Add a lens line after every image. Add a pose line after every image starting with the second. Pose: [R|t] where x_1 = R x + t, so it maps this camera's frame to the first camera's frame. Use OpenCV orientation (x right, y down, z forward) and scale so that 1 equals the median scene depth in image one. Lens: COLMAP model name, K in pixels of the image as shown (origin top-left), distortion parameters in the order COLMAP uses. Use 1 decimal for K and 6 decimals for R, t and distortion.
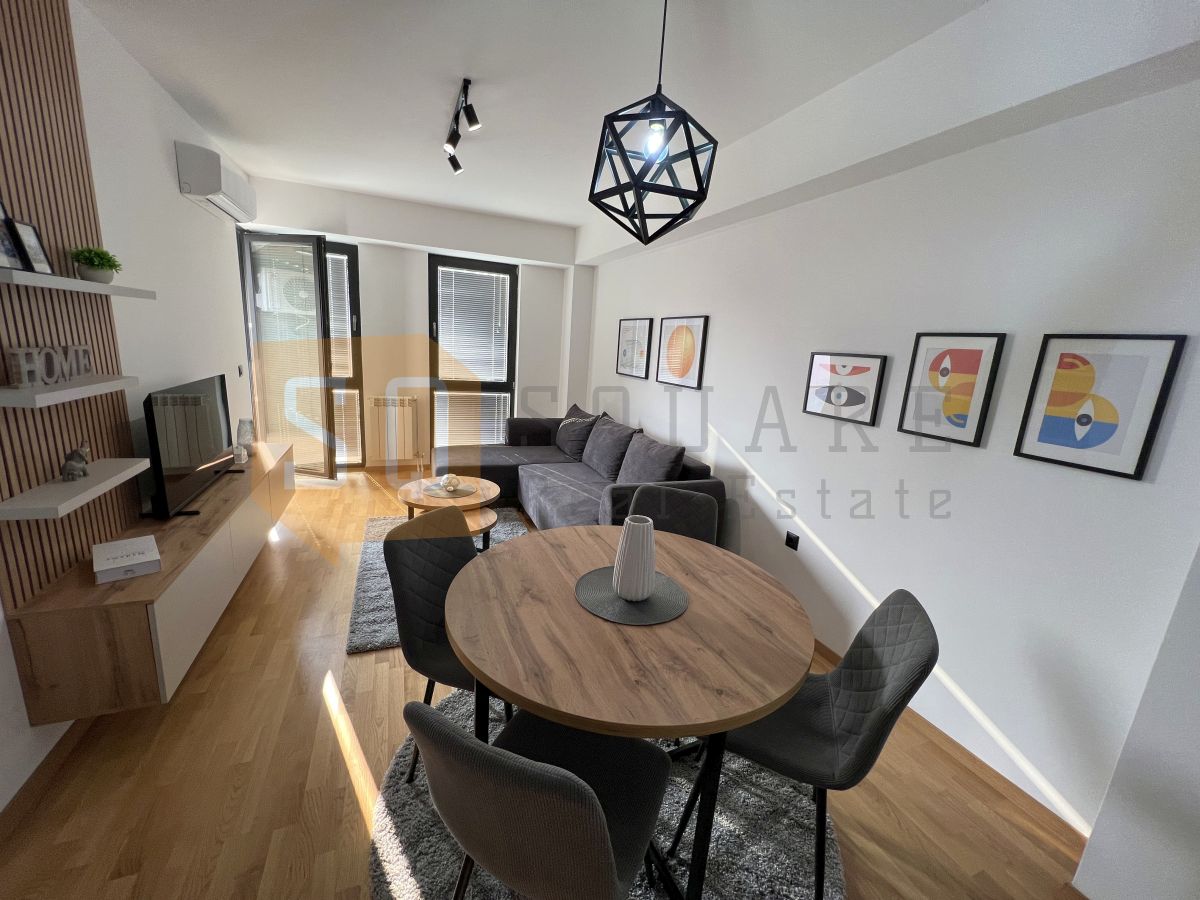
lens RADIAL K [[480.2, 0, 600.0], [0, 480.2, 450.0], [0, 0, 1]] dist [-0.002998, -0.000145]
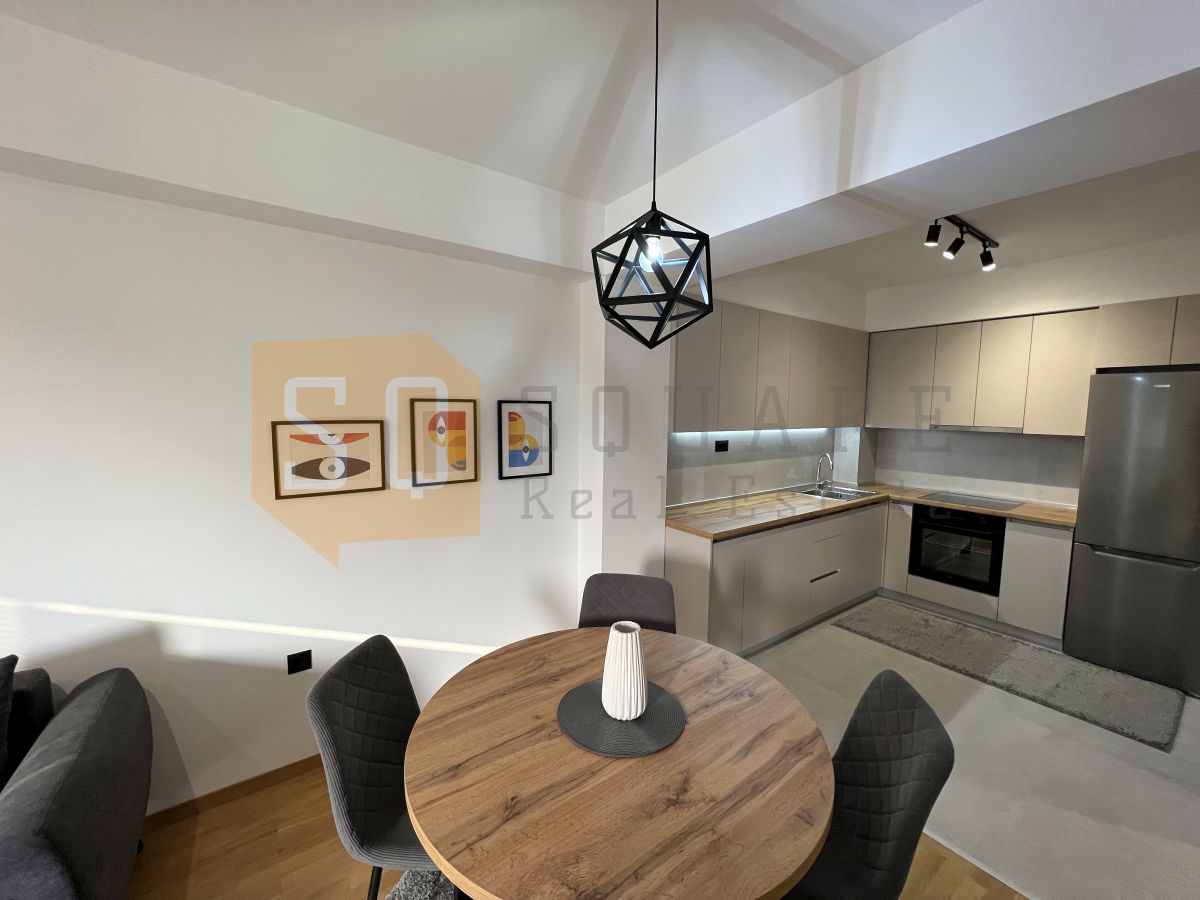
lens RADIAL K [[480.2, 0, 600.0], [0, 480.2, 450.0], [0, 0, 1]] dist [-0.002998, -0.000145]
pose [[-0.242295, -0.158767, 0.957124, -0.620364], [0.181067, 0.961787, 0.205377, -0.323226], [-0.953157, 0.223065, -0.204289, 0.967825]]
